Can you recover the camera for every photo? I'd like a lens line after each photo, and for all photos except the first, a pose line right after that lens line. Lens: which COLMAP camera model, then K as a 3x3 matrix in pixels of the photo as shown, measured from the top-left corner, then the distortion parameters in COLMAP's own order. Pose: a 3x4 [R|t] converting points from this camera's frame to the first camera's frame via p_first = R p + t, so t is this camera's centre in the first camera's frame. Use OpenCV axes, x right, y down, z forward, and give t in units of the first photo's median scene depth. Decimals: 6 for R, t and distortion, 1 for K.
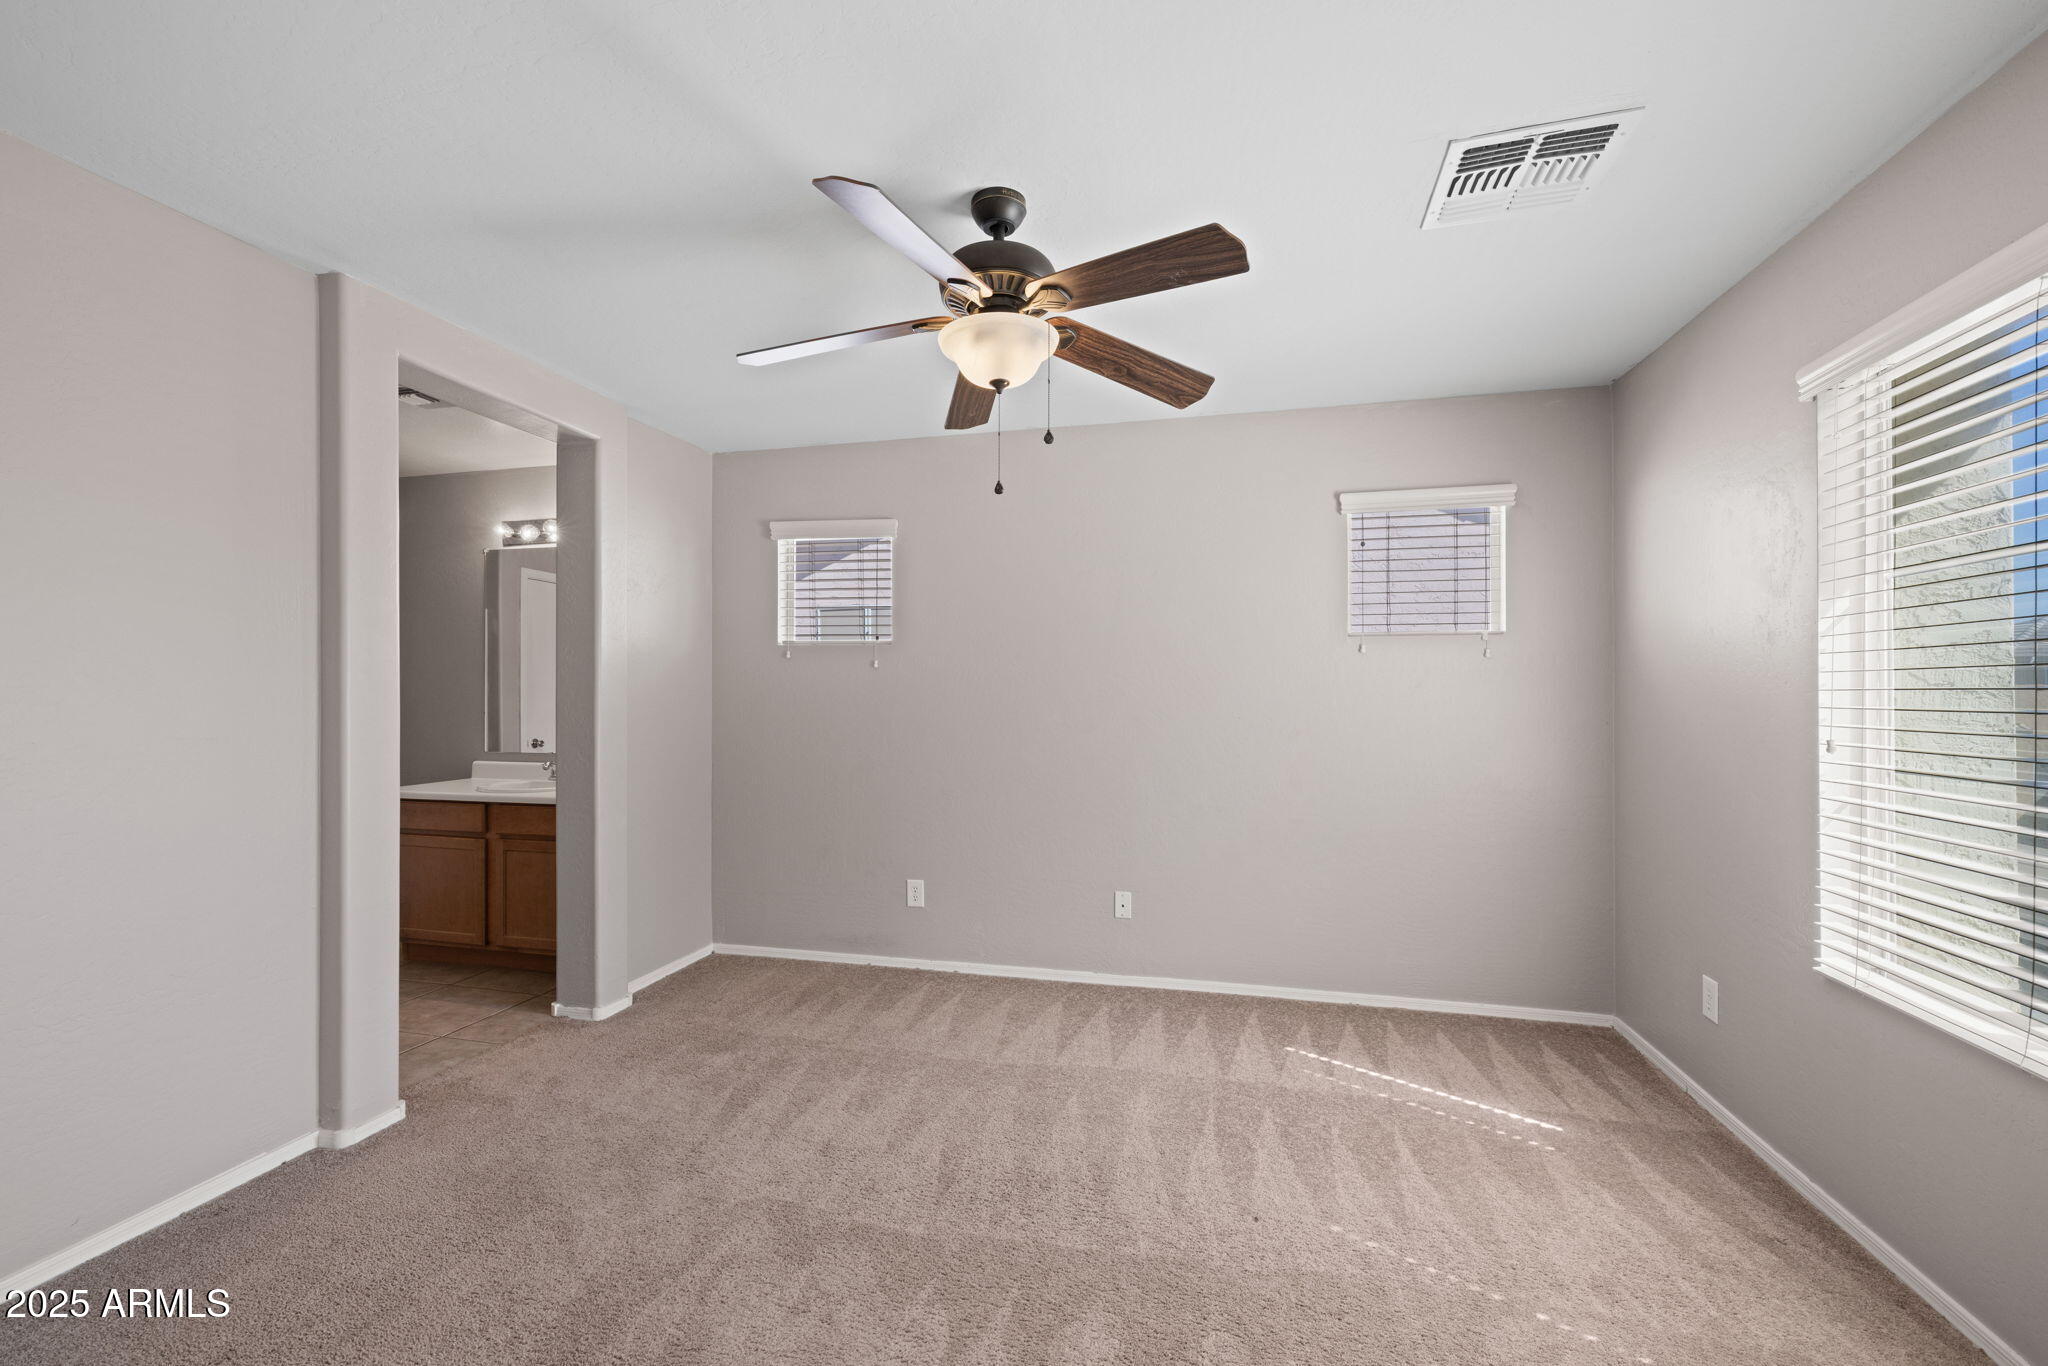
lens RADIAL K [[873.3, 0, 1045.8], [0, 873.3, 693.7], [0, 0, 1]] dist [0.001542, 0.000077]
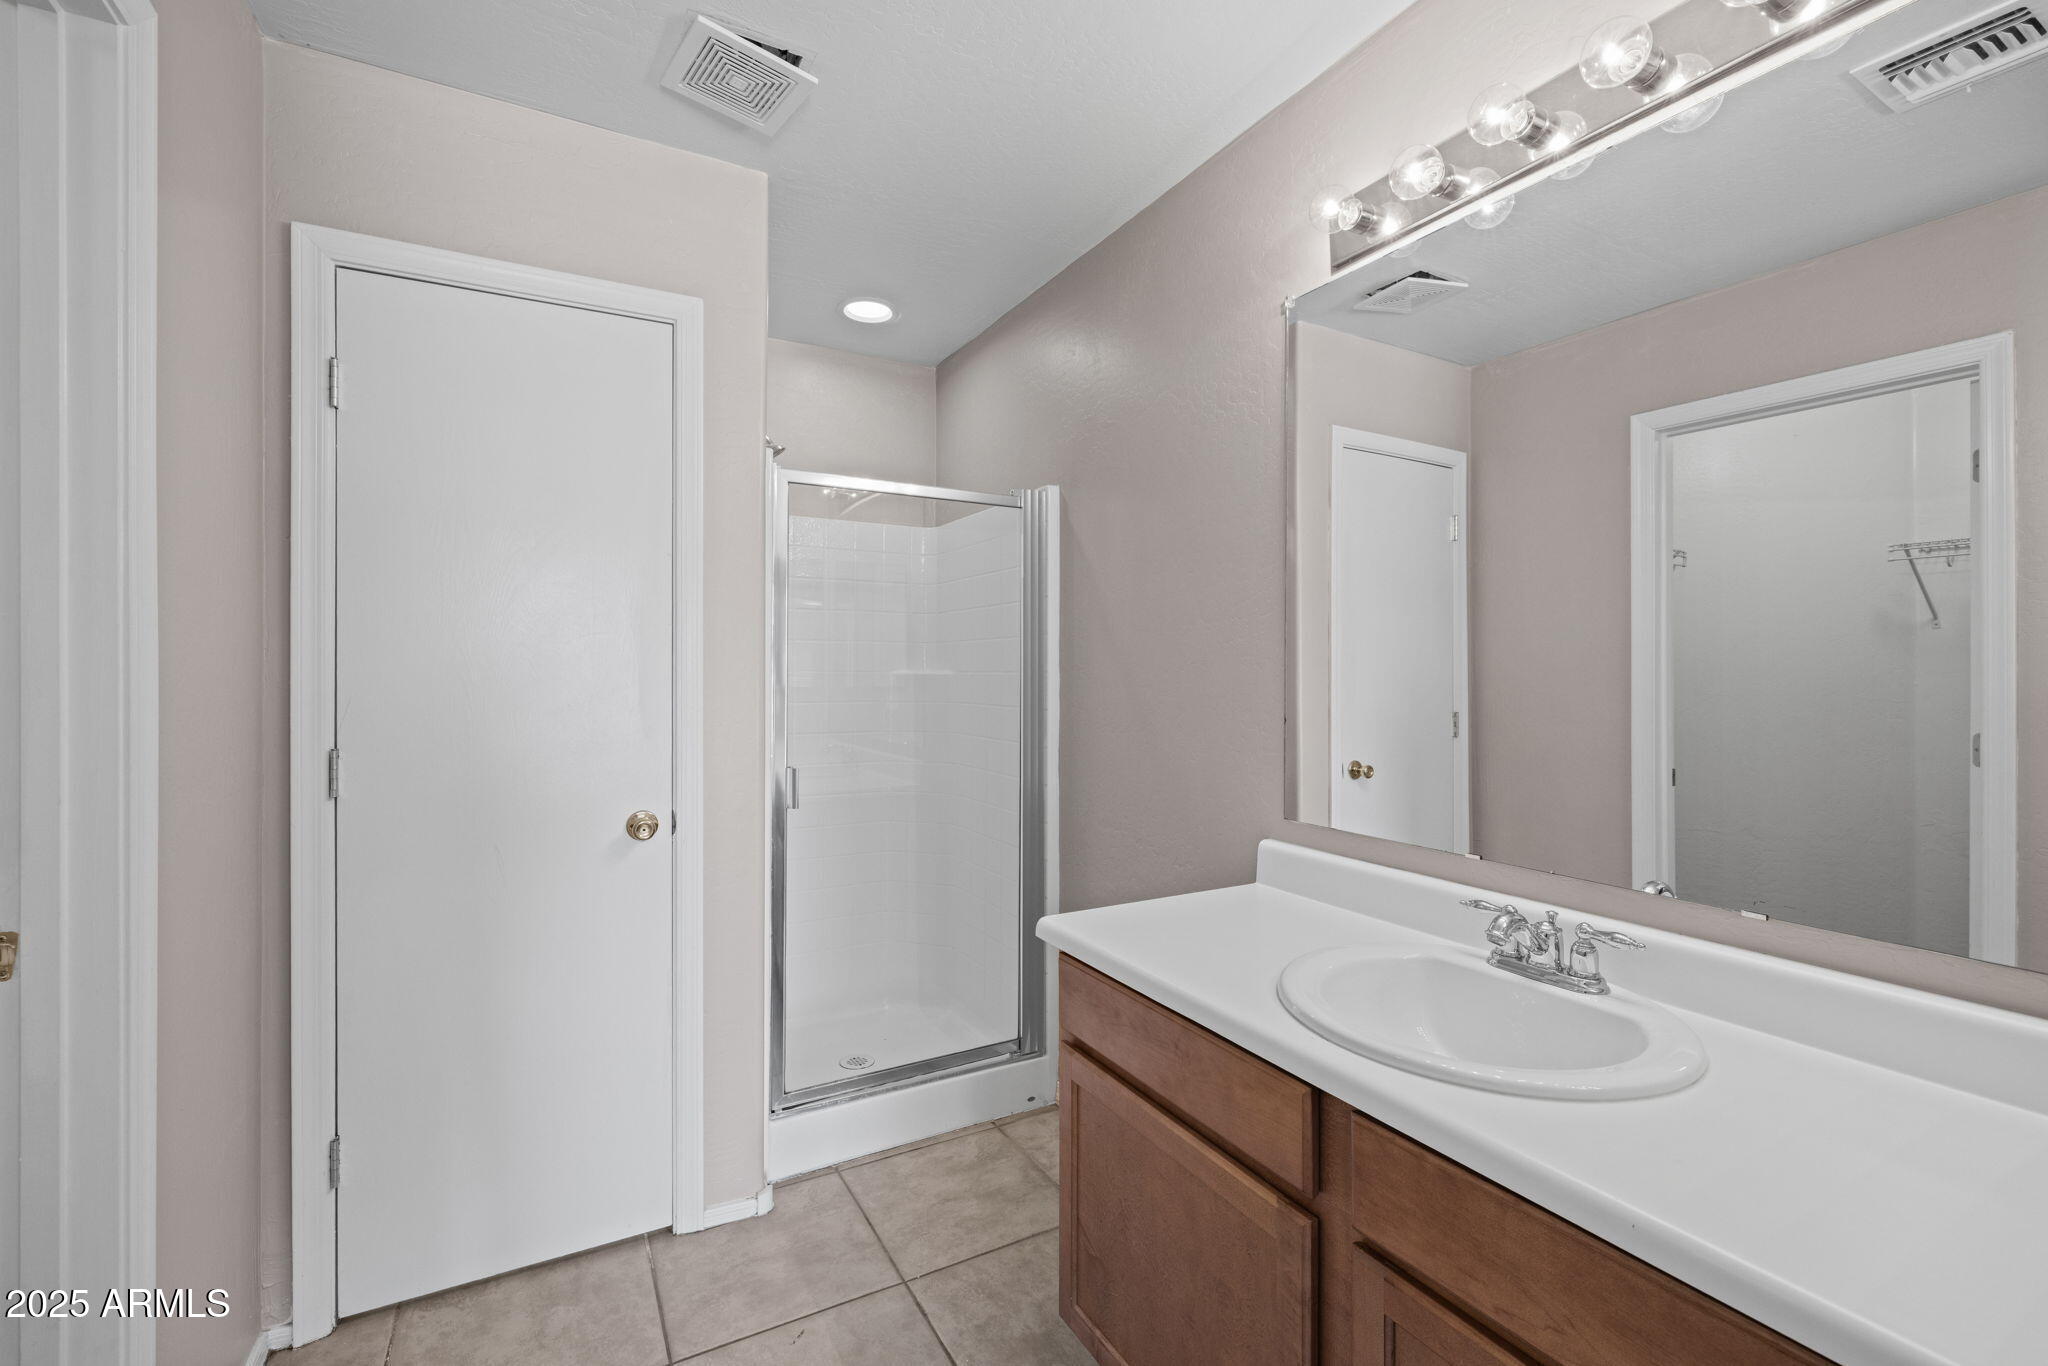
lens RADIAL K [[873.3, 0, 1023.7], [0, 873.3, 679.2], [0, 0, 1]] dist [0.001542, 0.000077]
pose [[0.682901, 0.006042, -0.730486, -0.477028], [-0.004894, 0.999981, 0.003695, 0.005668], [0.730494, 0.001051, 0.682918, 0.708100]]
